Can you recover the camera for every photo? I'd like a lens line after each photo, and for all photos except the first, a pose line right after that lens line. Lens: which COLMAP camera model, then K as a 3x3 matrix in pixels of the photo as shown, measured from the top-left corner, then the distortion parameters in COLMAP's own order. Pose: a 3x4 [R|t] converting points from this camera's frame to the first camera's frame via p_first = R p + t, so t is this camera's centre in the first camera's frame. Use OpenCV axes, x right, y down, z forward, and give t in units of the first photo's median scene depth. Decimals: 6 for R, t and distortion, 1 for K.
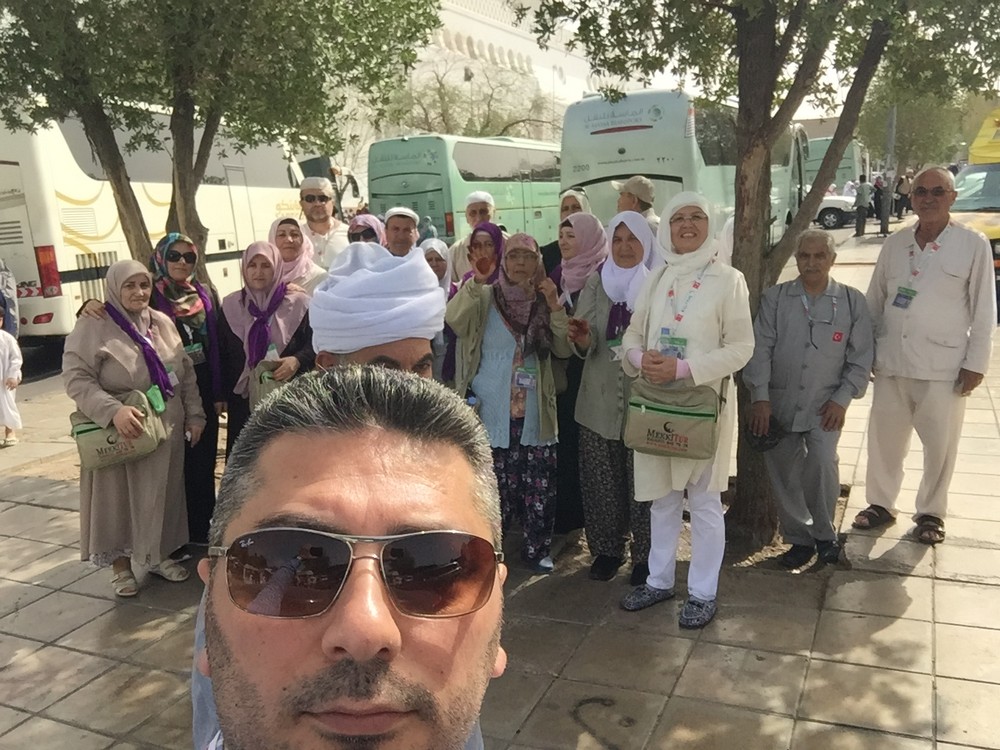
lens RADIAL K [[862.0, 0, 494.5], [0, 862.0, 410.0], [0, 0, 1]] dist [0.059246, -0.099586]
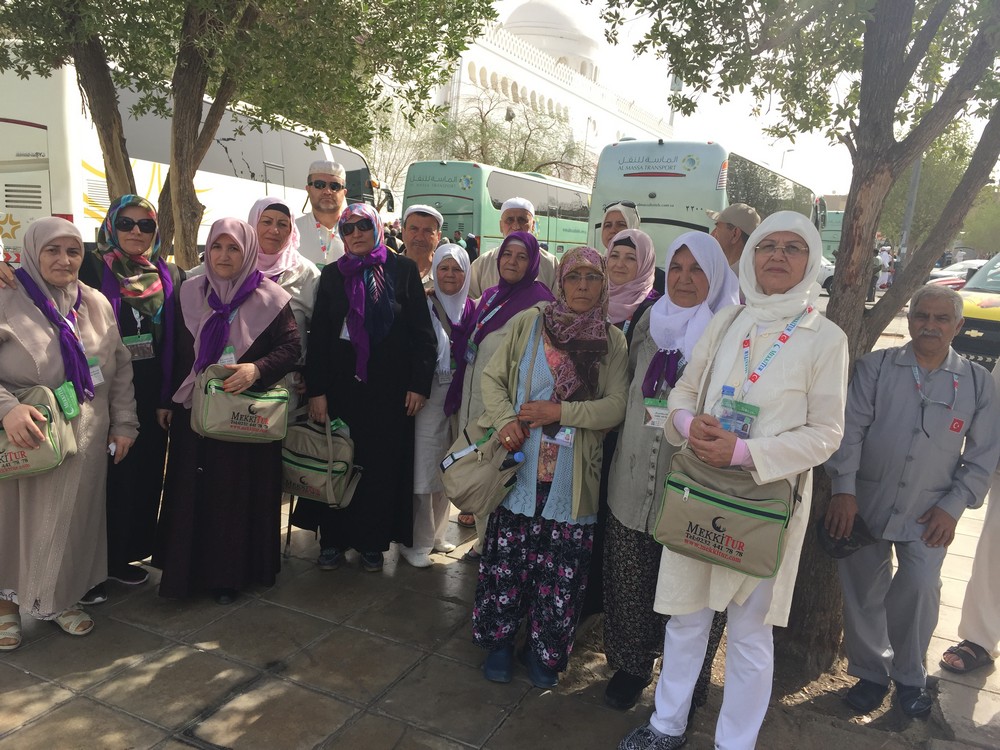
lens RADIAL K [[828.0, 0, 500.0], [0, 828.0, 375.0], [0, 0, 1]] dist [0.099364, -0.193705]
pose [[0.992579, 0.121537, -0.003959, -0.008953], [-0.121540, 0.990508, -0.064197, -0.023313], [-0.003881, 0.064202, 0.997929, 0.182664]]
